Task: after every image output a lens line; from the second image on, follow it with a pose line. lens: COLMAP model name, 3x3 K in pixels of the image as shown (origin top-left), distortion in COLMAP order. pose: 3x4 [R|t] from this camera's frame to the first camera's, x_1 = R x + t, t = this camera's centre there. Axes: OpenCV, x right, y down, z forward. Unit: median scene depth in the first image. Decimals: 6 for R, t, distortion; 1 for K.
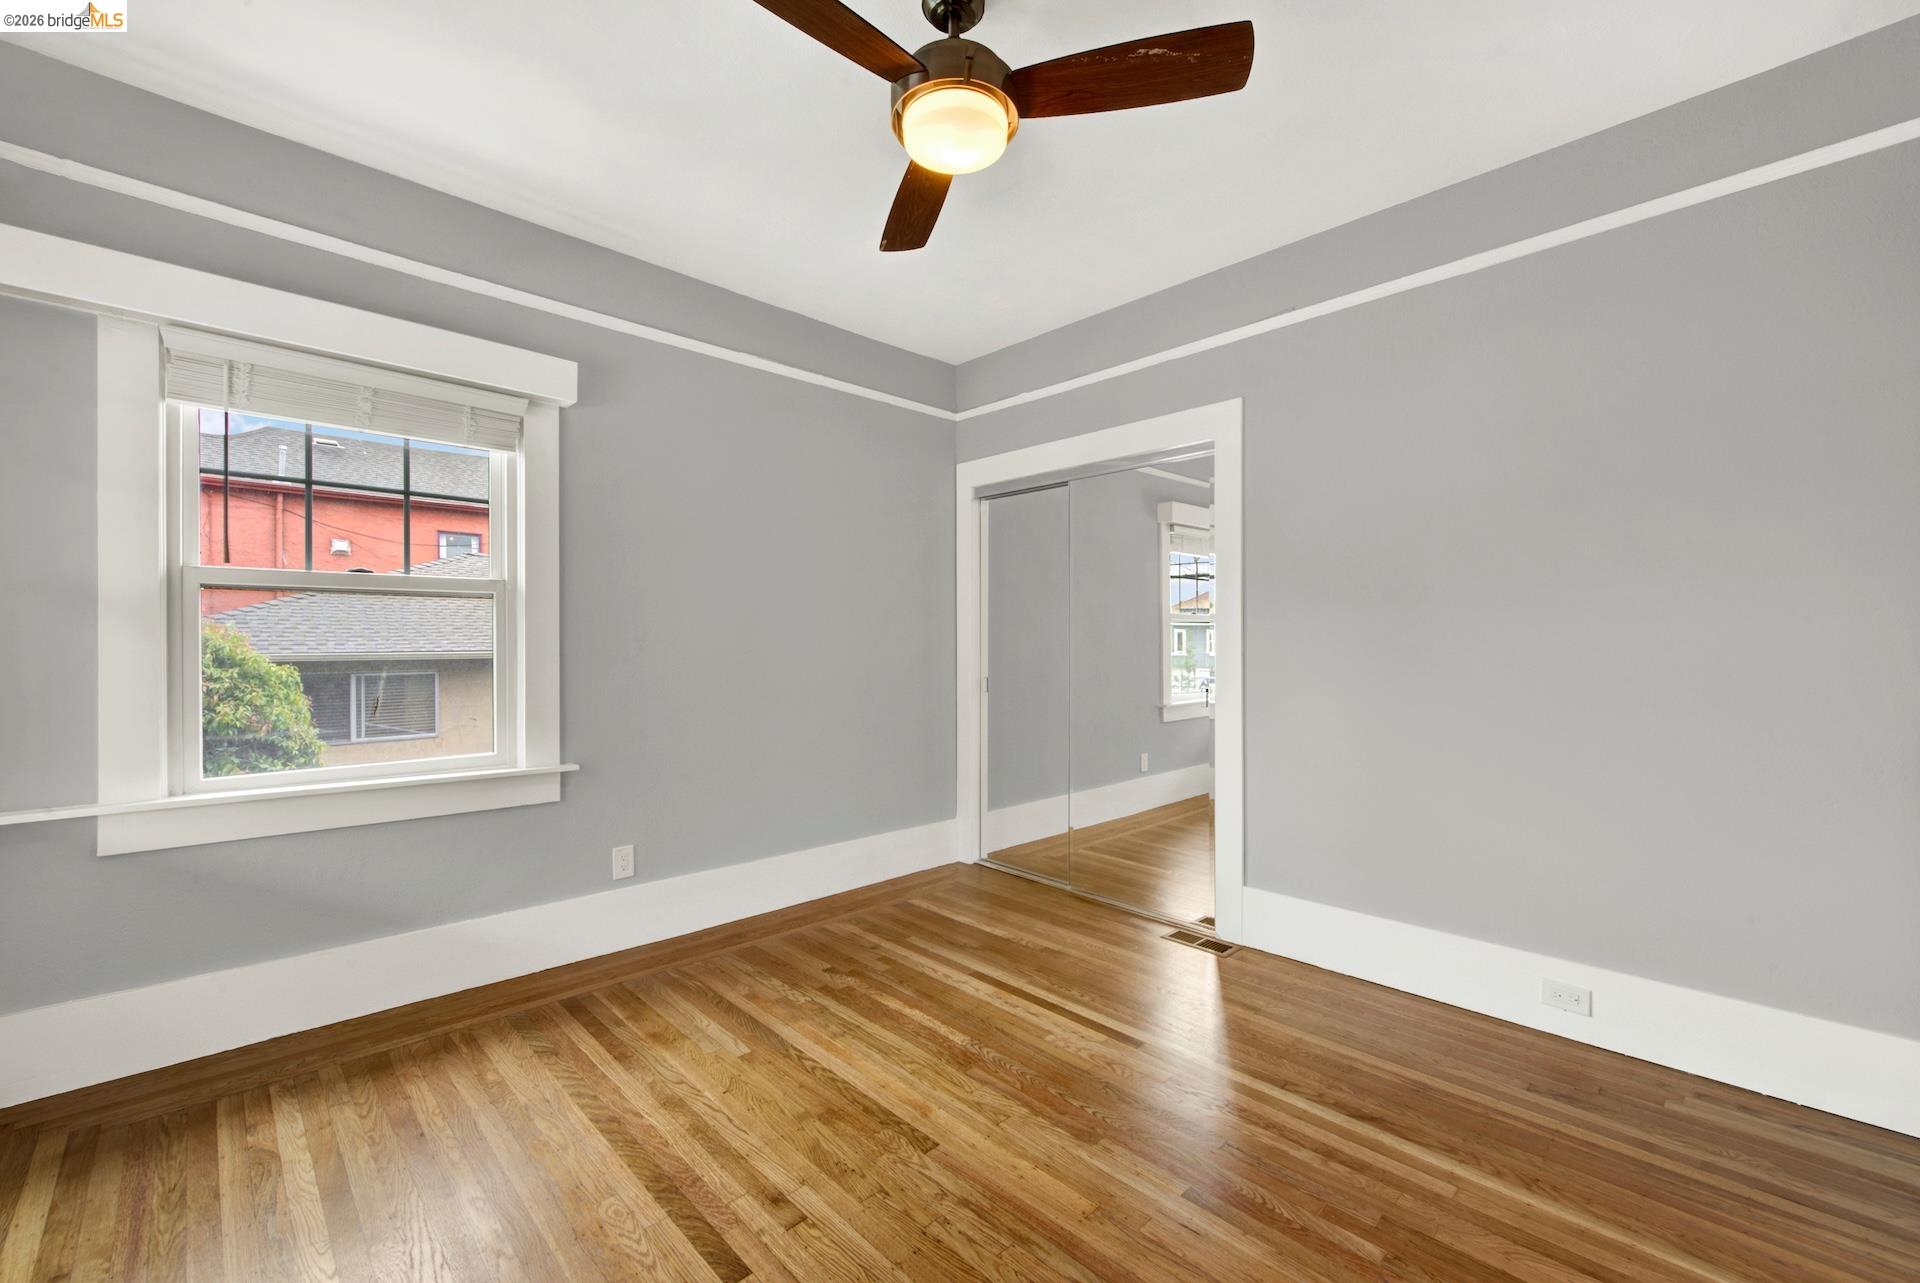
lens RADIAL K [[790.4, 0, 973.3], [0, 790.4, 648.4], [0, 0, 1]] dist [-0.002204, -0.000209]
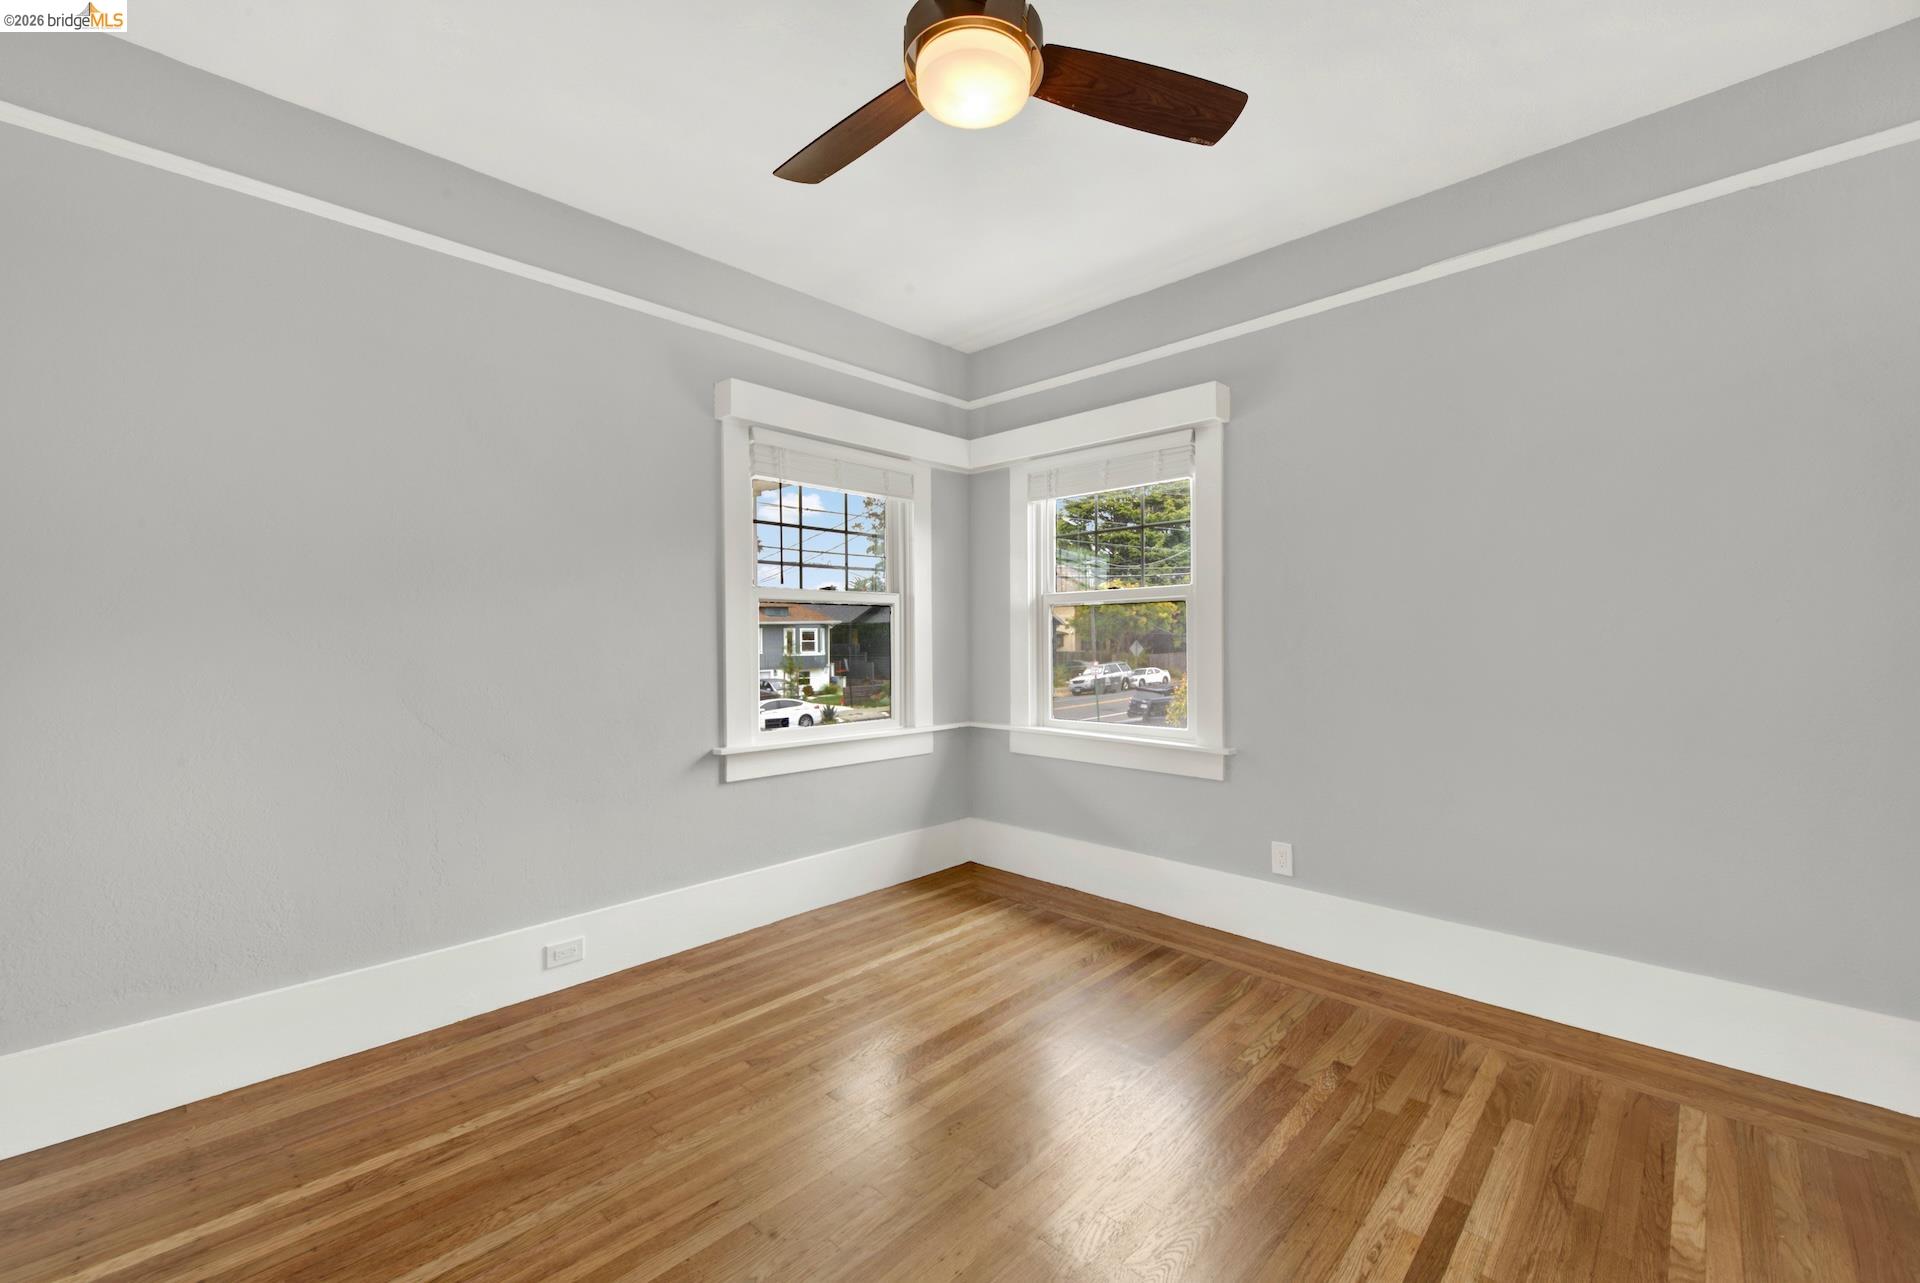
lens RADIAL K [[790.4, 0, 972.9], [0, 790.4, 641.5], [0, 0, 1]] dist [-0.002204, -0.000209]
pose [[0.024107, 0.002968, -0.999705, 0.581521], [0.002043, 0.999993, 0.003018, -0.005843], [0.999707, -0.002115, 0.024101, 0.638846]]
